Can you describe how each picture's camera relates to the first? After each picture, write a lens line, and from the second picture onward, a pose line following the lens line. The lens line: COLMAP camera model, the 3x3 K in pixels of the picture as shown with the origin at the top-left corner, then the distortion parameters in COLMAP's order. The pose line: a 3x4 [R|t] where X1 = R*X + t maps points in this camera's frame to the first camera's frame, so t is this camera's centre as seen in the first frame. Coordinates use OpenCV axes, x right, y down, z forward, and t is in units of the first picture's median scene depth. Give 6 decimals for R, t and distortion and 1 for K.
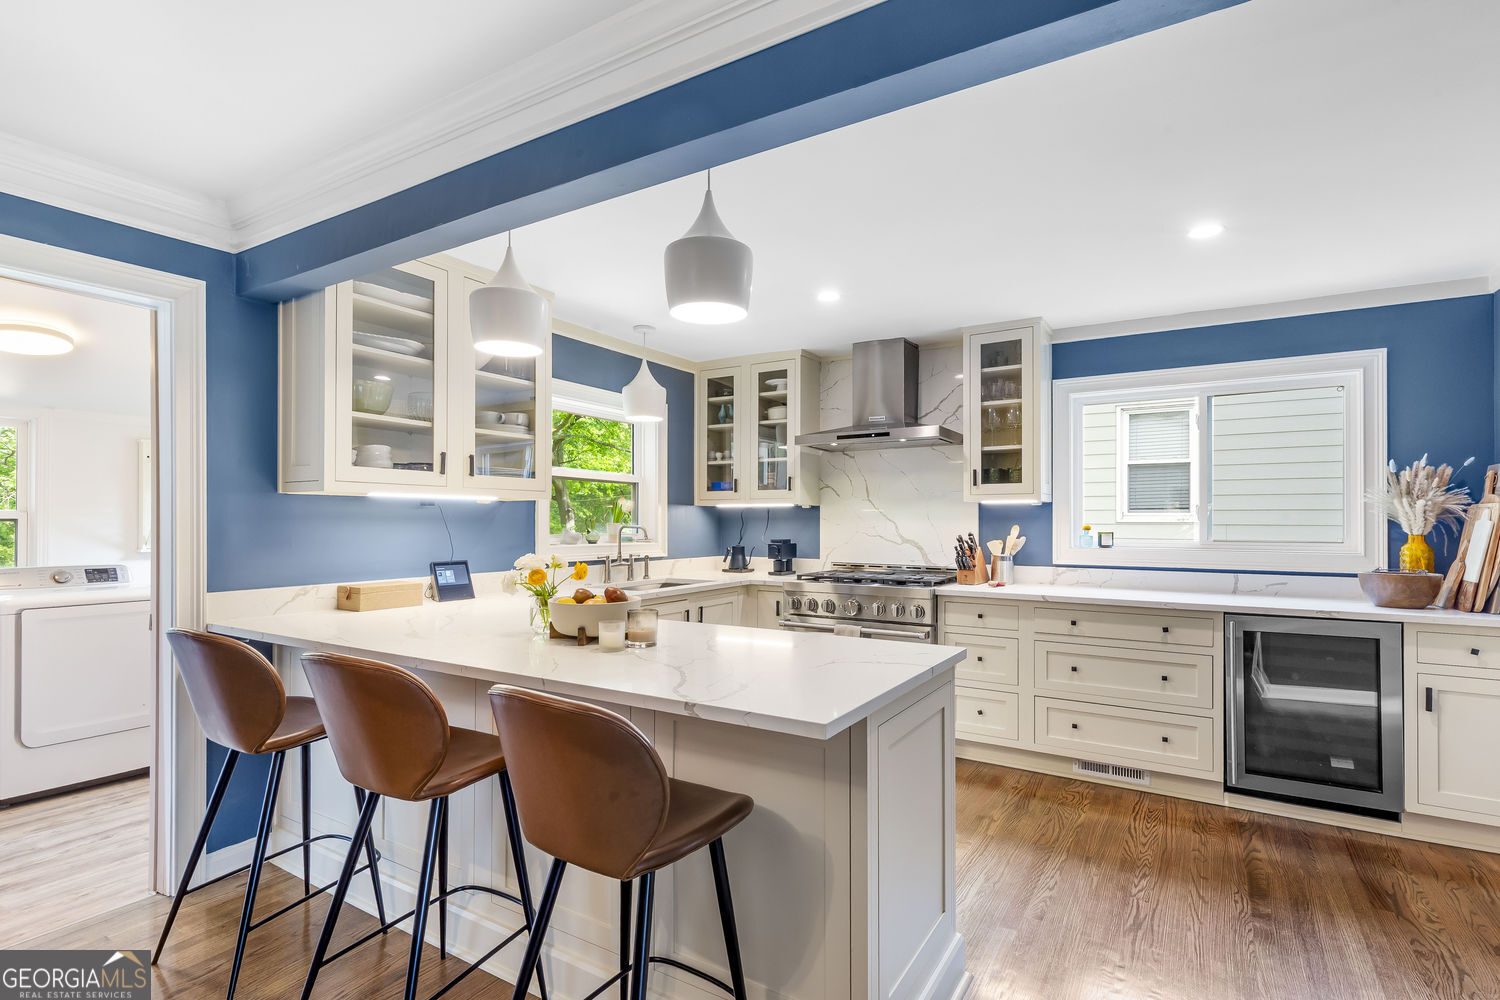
lens RADIAL K [[729.3, 0, 750.3], [0, 729.3, 521.0], [0, 0, 1]] dist [0.001186, -0.000252]
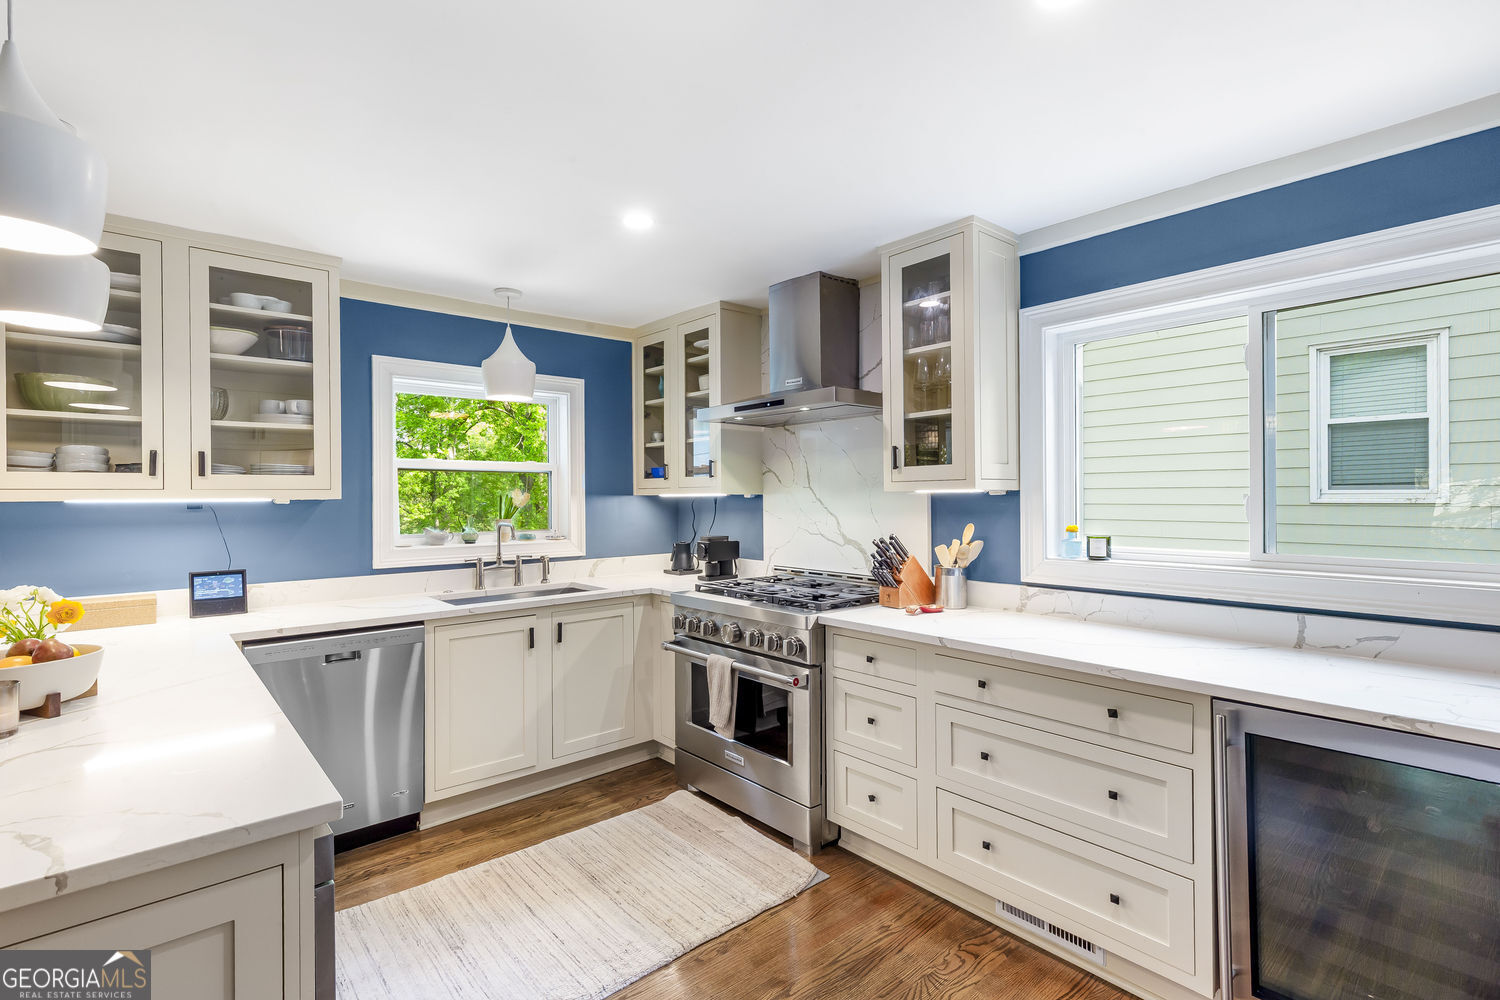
lens RADIAL K [[707.8, 0, 745.7], [0, 707.8, 501.9], [0, 0, 1]] dist [0.004336, -0.000347]
pose [[0.953422, -0.007672, -0.301543, 0.369509], [0.010630, 0.999910, 0.008170, -0.023309], [0.301453, -0.010995, 0.953418, 0.295917]]
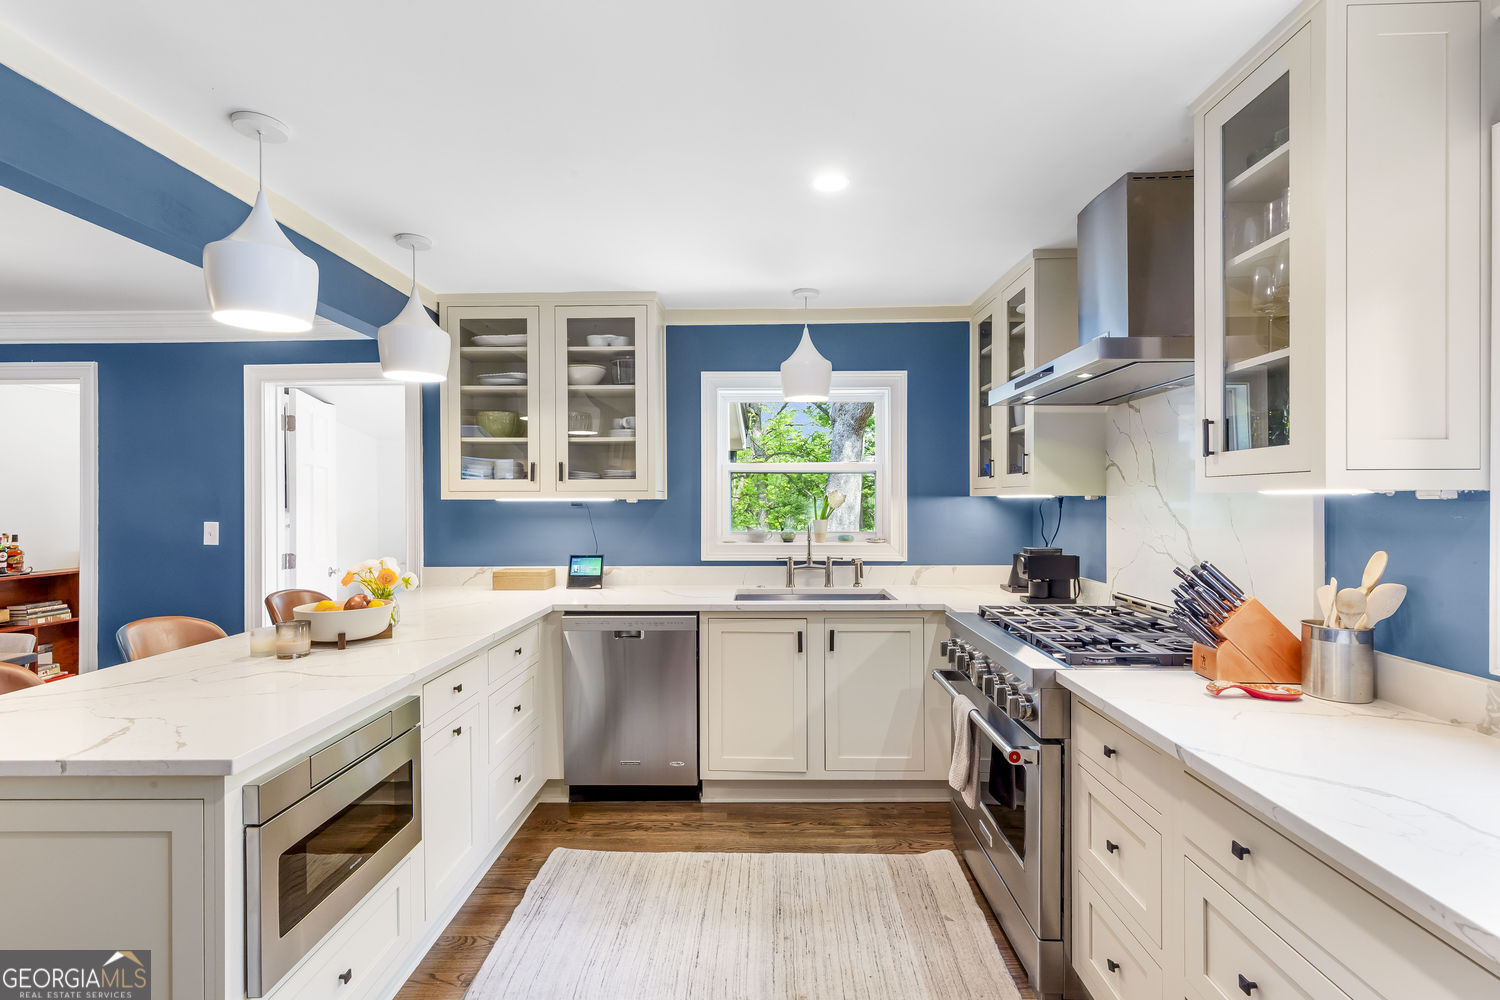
lens RADIAL K [[684.2, 0, 750.6], [0, 684.2, 505.7], [0, 0, 1]] dist [0.004556, 0.000416]
pose [[0.504861, 0.005107, -0.863185, 0.515843], [0.005574, 0.999942, 0.009176, -0.023663], [0.863183, -0.009444, 0.504804, 0.543792]]
